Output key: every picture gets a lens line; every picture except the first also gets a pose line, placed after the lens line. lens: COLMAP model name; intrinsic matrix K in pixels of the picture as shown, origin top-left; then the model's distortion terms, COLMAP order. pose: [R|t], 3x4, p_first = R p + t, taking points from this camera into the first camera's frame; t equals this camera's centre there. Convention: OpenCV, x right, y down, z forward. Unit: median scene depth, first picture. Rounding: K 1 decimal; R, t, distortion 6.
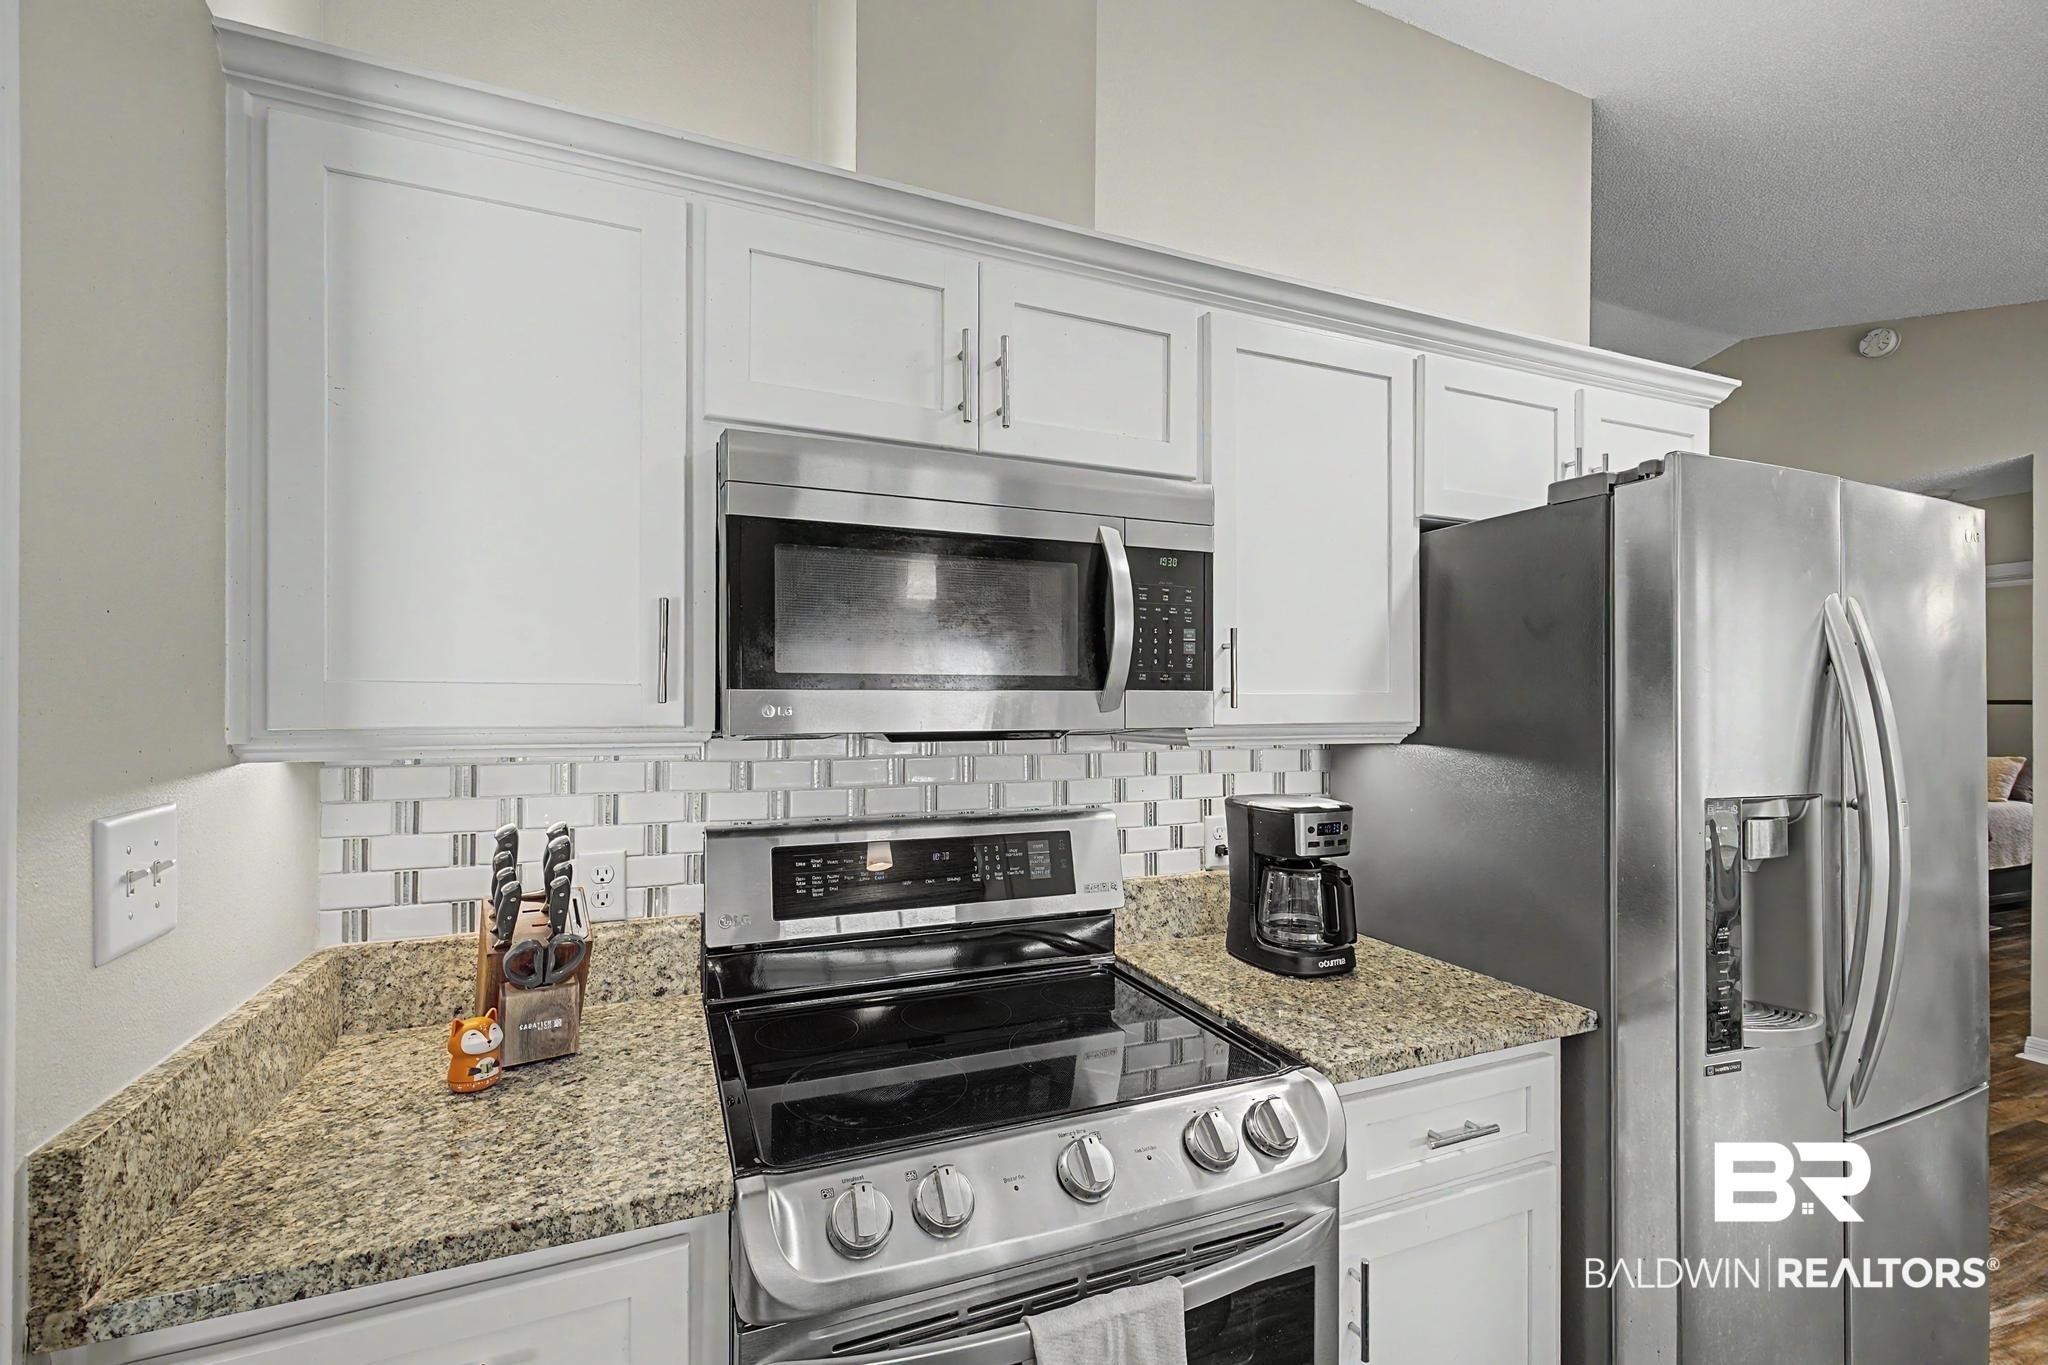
lens RADIAL K [[864.4, 0, 1022.2], [0, 864.4, 700.7], [0, 0, 1]] dist [0.004412, 0.000295]
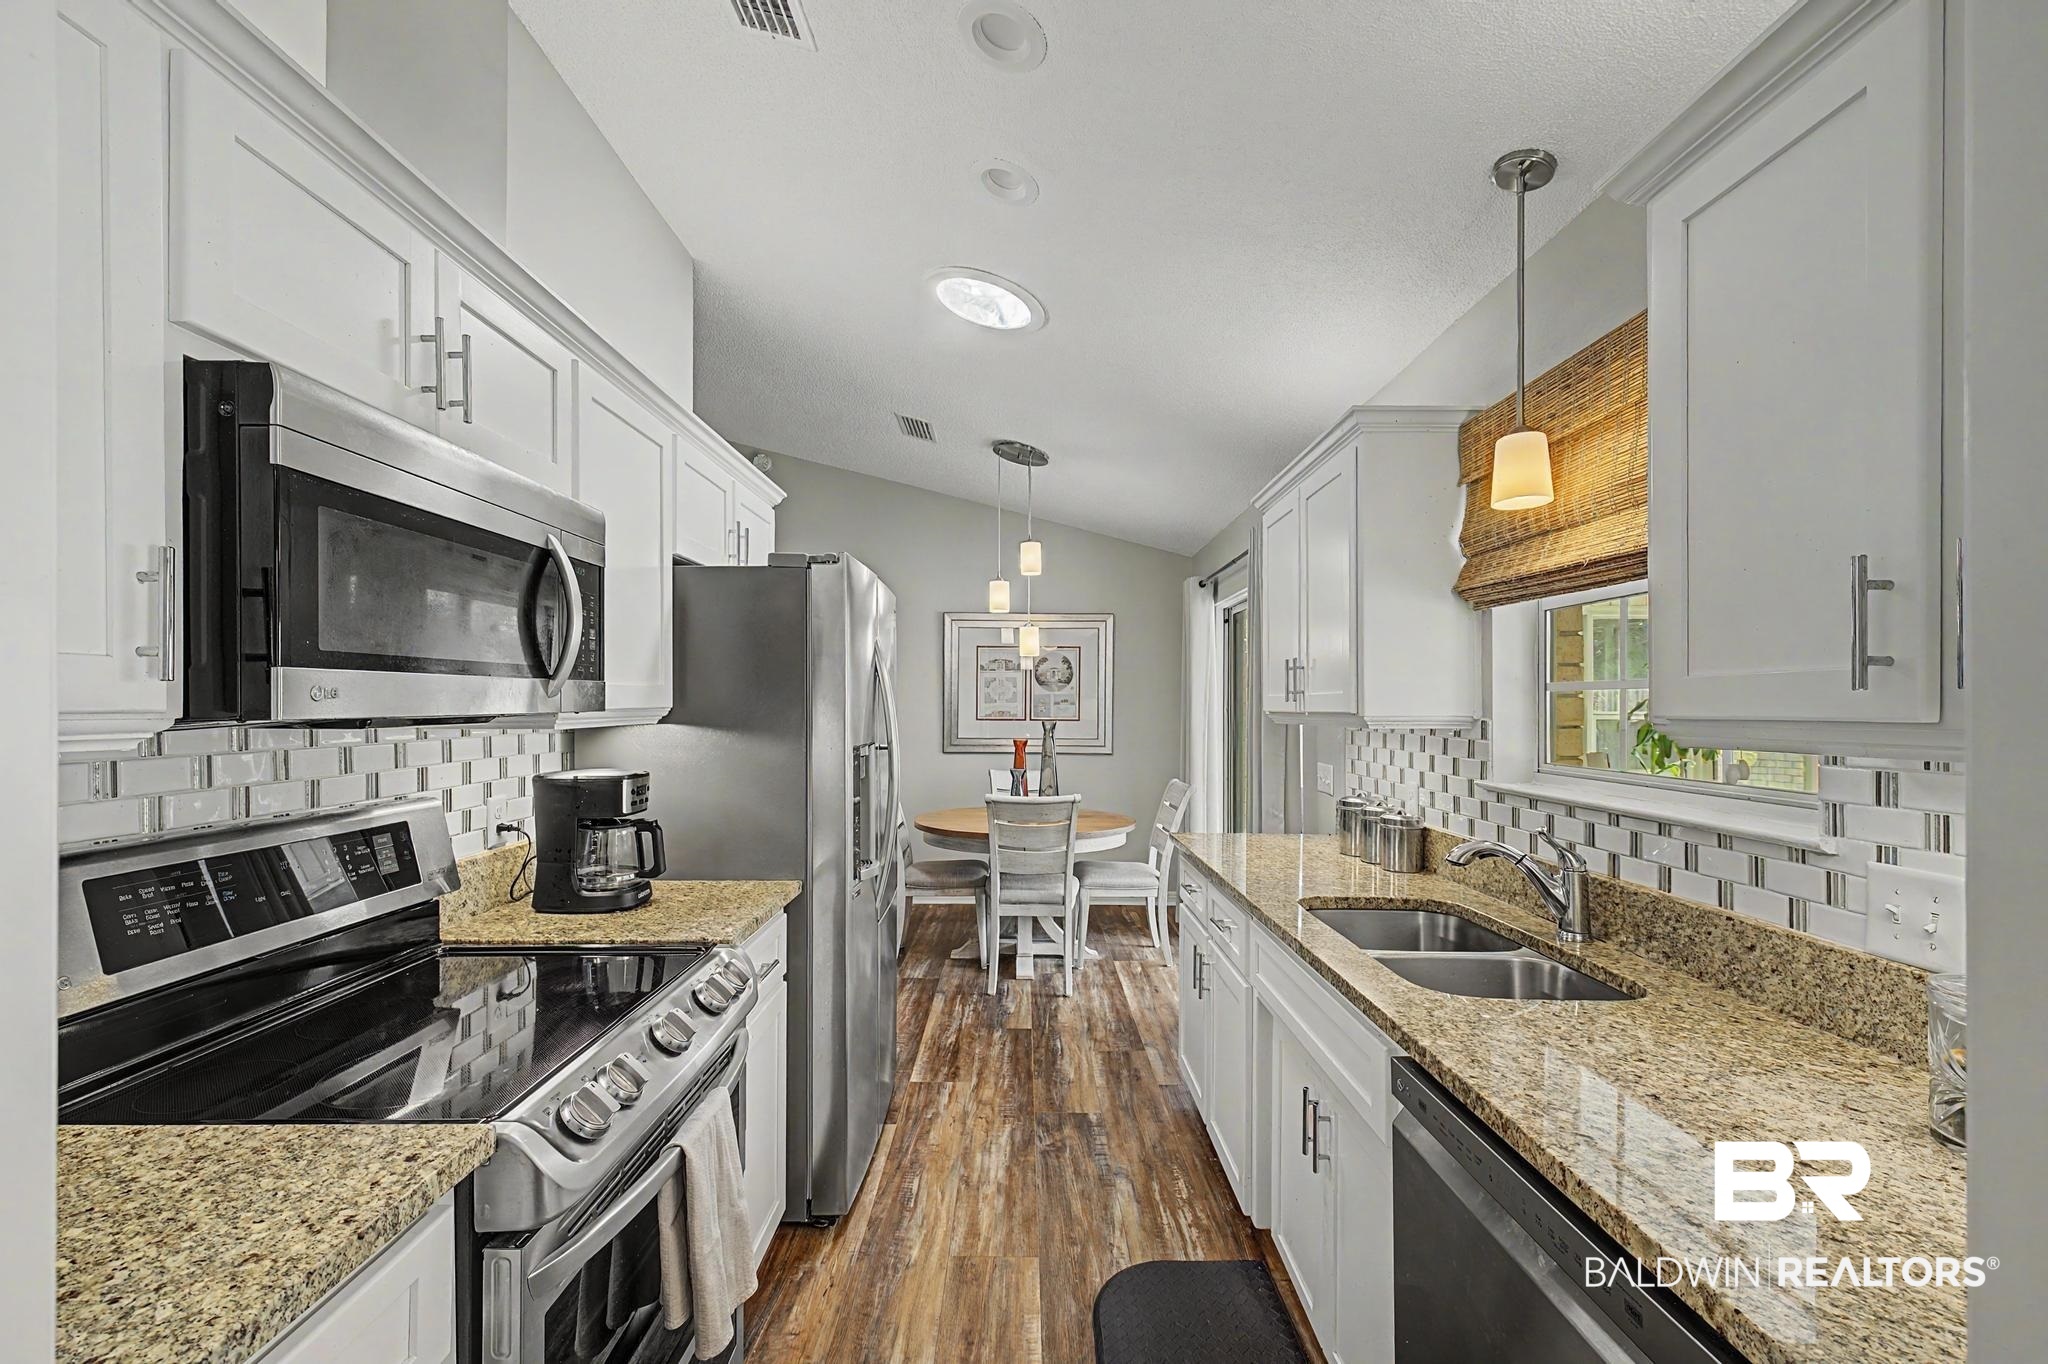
lens RADIAL K [[864.4, 0, 1006.0], [0, 864.4, 696.6], [0, 0, 1]] dist [0.004412, 0.000295]
pose [[0.396968, 0.004619, 0.917821, -0.610630], [-0.001612, 0.999989, -0.004335, 0.014403], [-0.917831, 0.000242, 0.396971, -0.006818]]
